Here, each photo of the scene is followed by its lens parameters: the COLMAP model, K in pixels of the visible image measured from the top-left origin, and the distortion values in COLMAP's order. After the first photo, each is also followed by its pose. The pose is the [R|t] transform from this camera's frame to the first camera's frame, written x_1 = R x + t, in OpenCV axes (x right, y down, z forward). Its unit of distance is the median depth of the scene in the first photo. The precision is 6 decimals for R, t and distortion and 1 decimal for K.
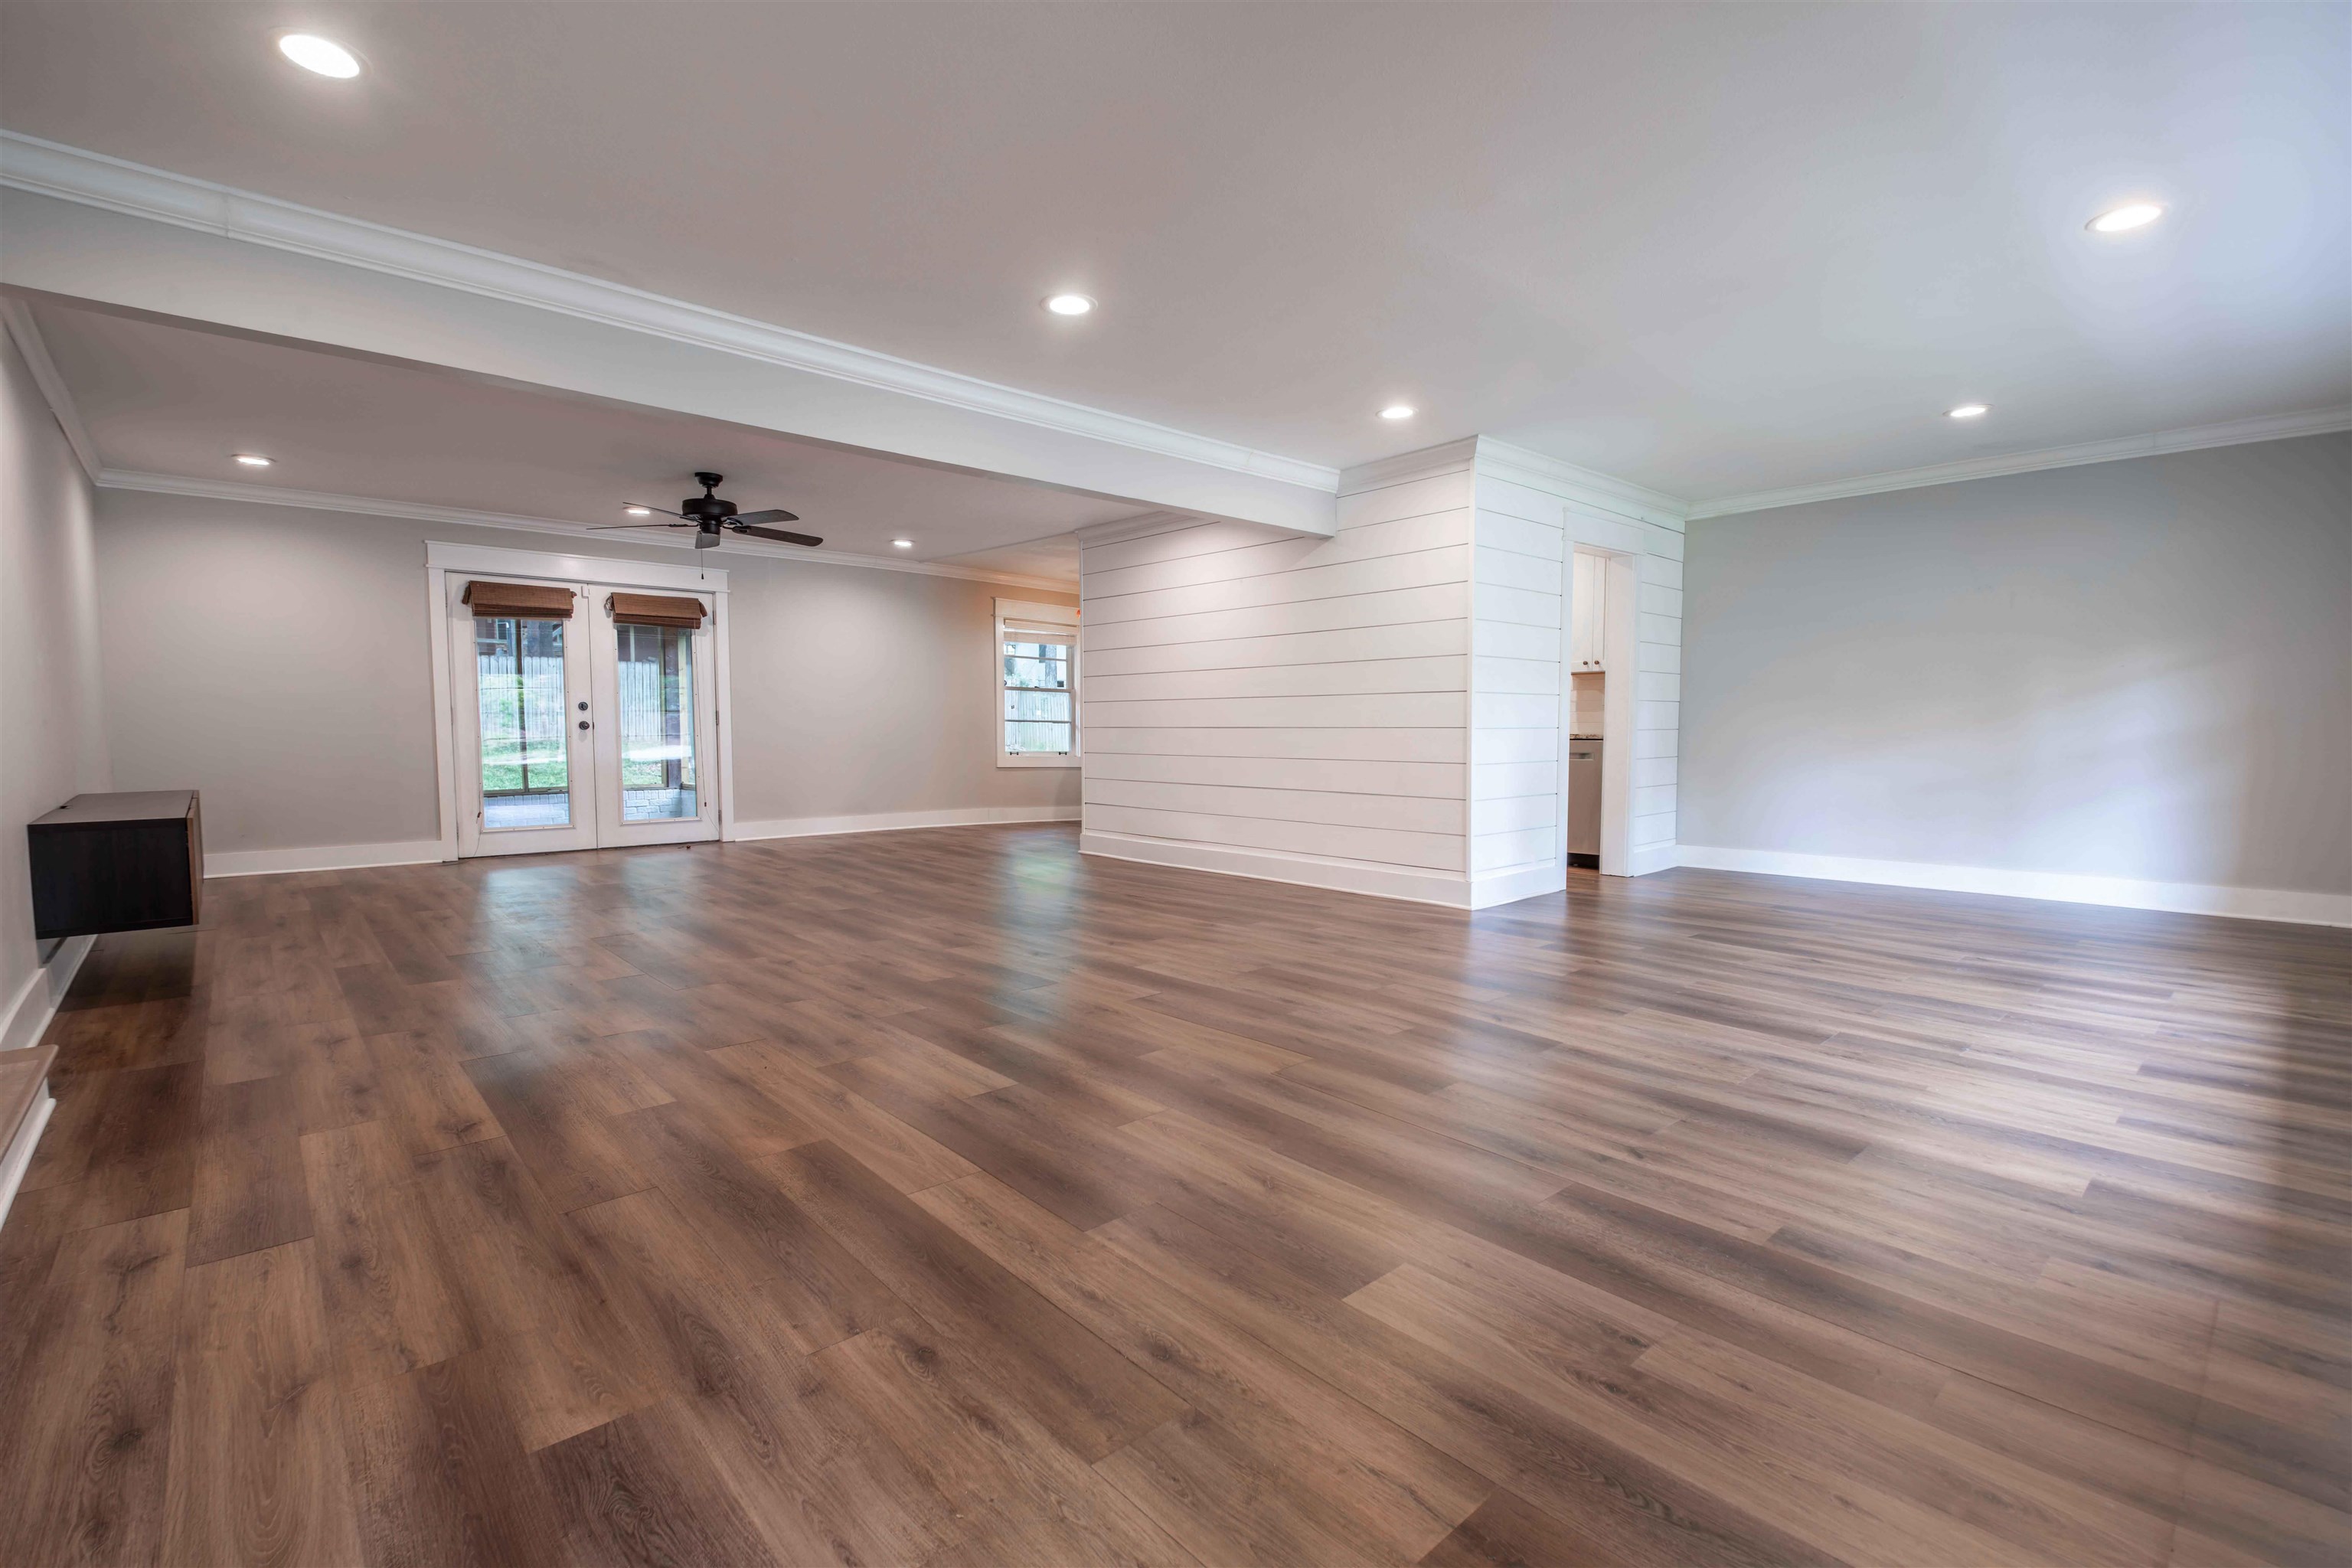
lens RADIAL K [[1055.9, 0, 1170.1], [0, 1055.9, 788.9], [0, 0, 1]] dist [-0.009180, -0.004071]
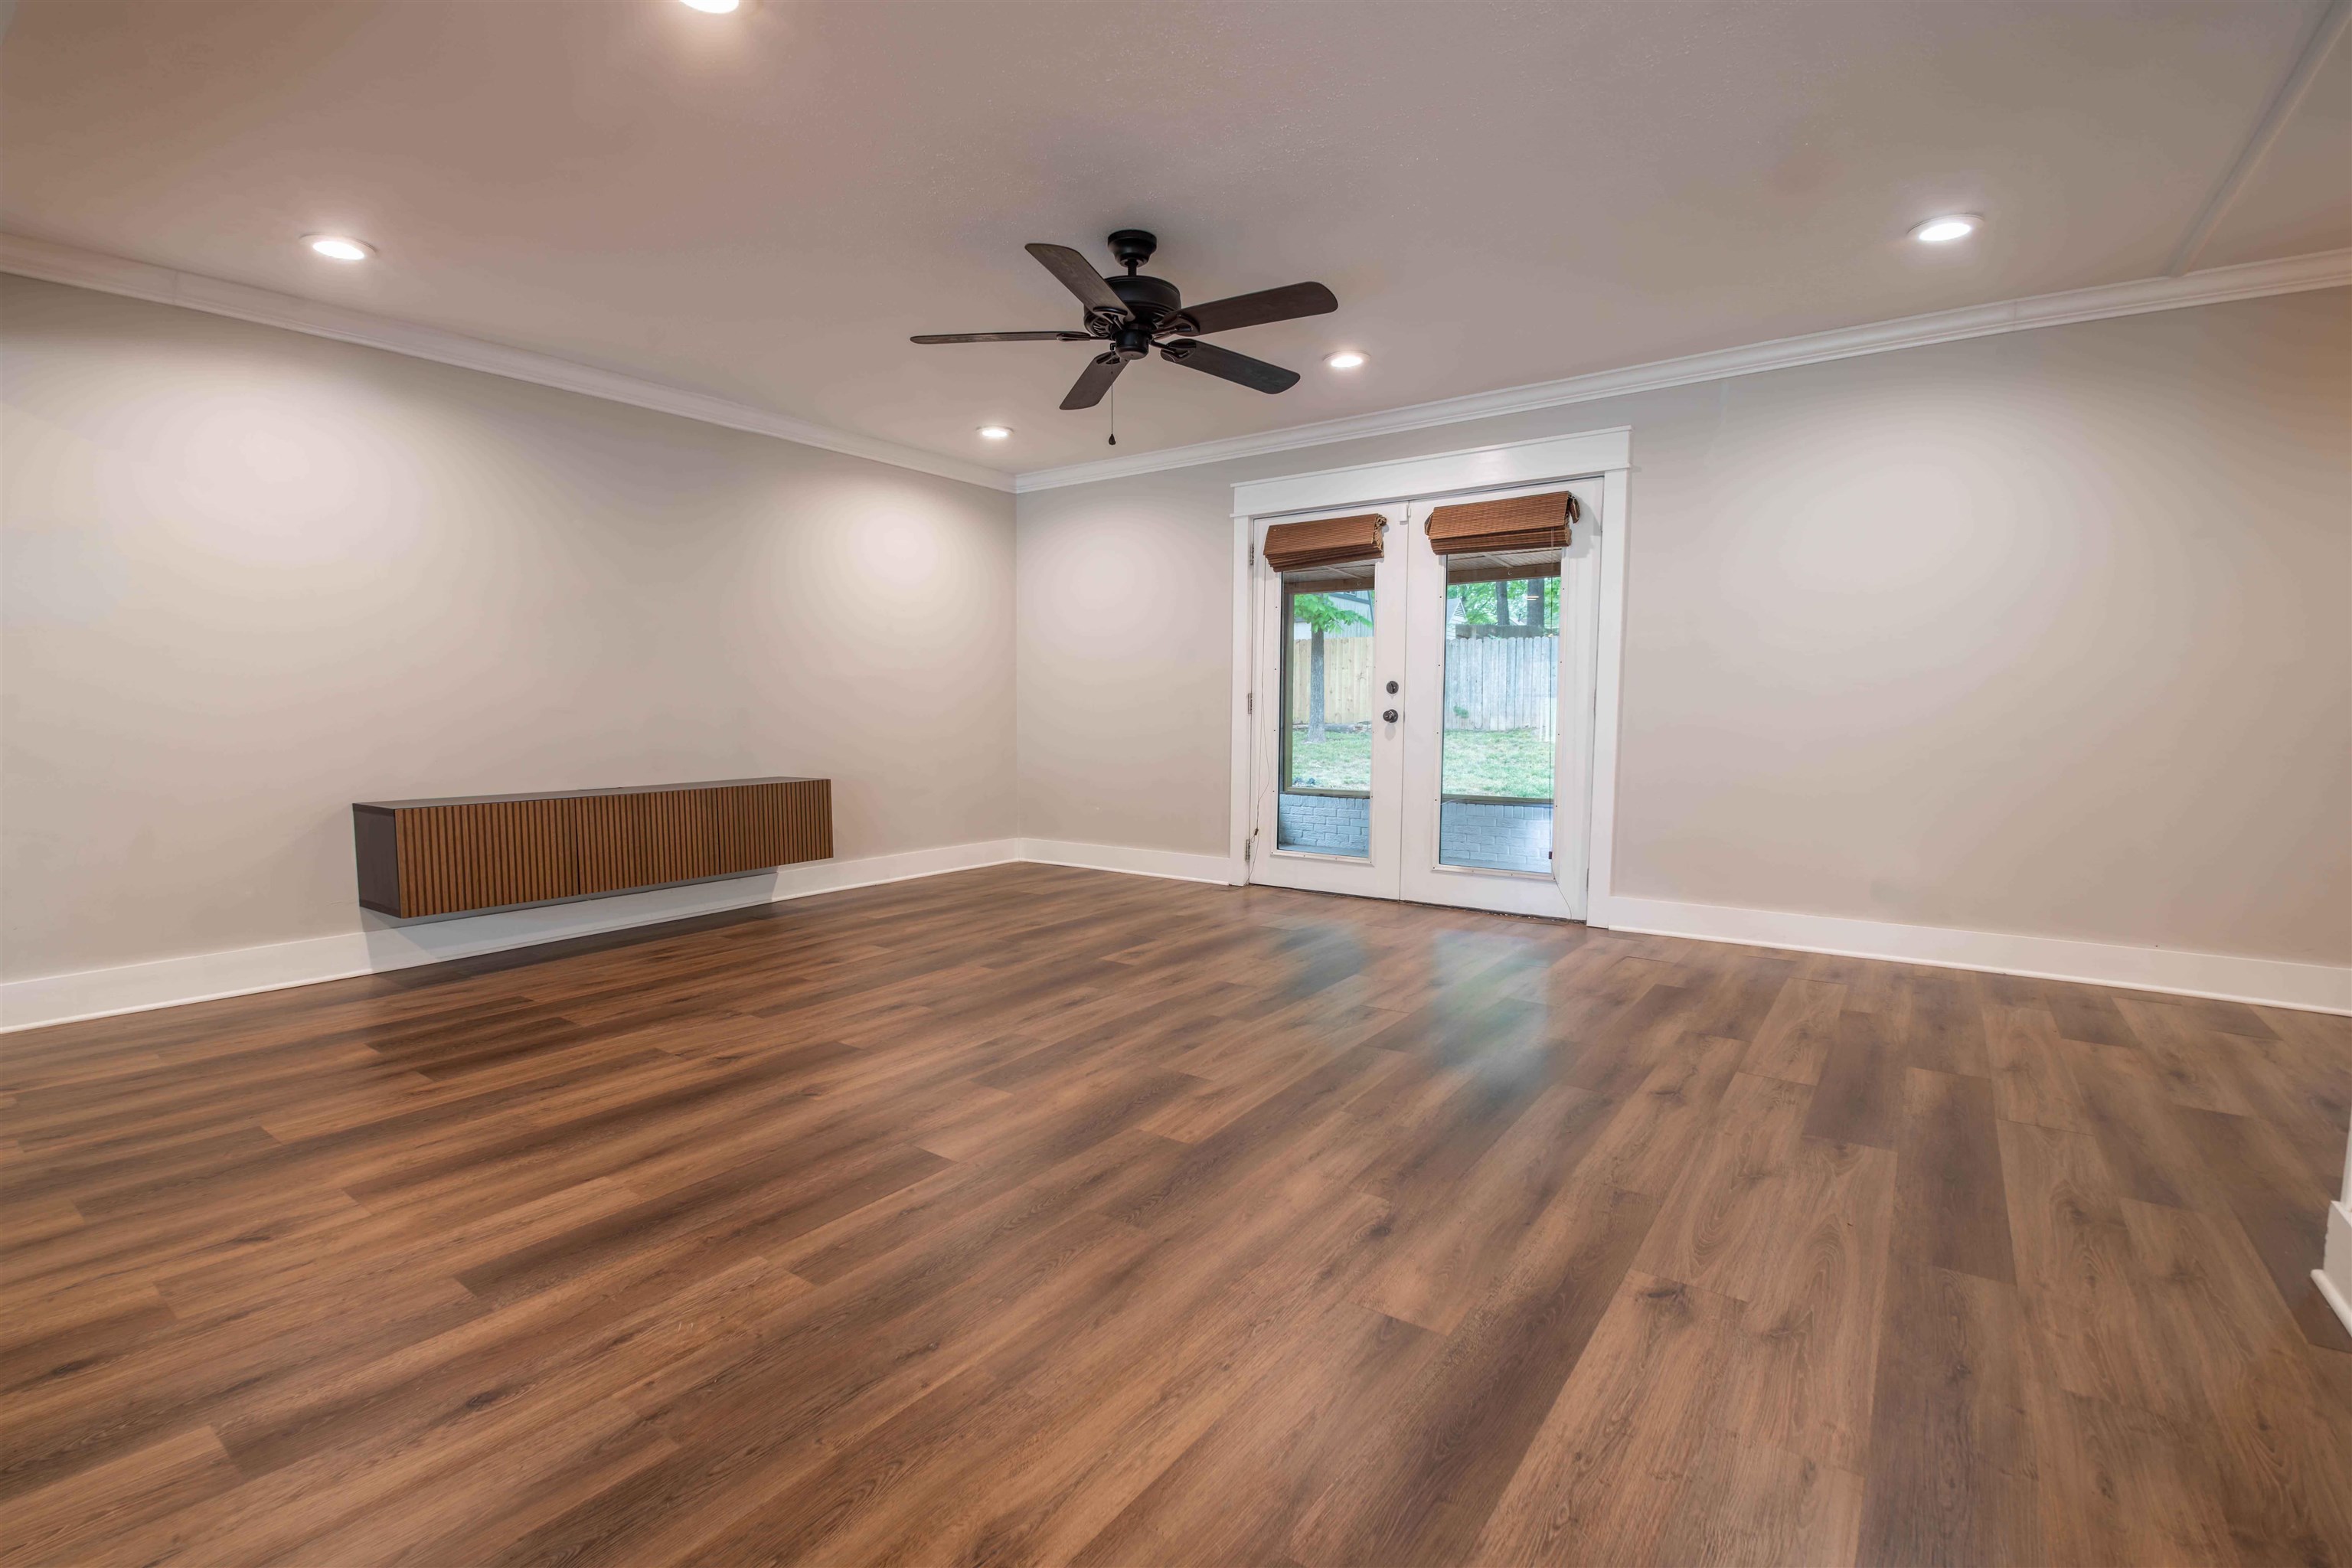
lens RADIAL K [[1055.9, 0, 1172.0], [0, 1055.9, 790.5], [0, 0, 1]] dist [-0.009180, -0.004071]
pose [[0.193923, 0.075572, -0.978102, 0.078650], [-0.060872, 0.996034, 0.064889, -0.047871], [0.979126, 0.046956, 0.197754, 0.732081]]
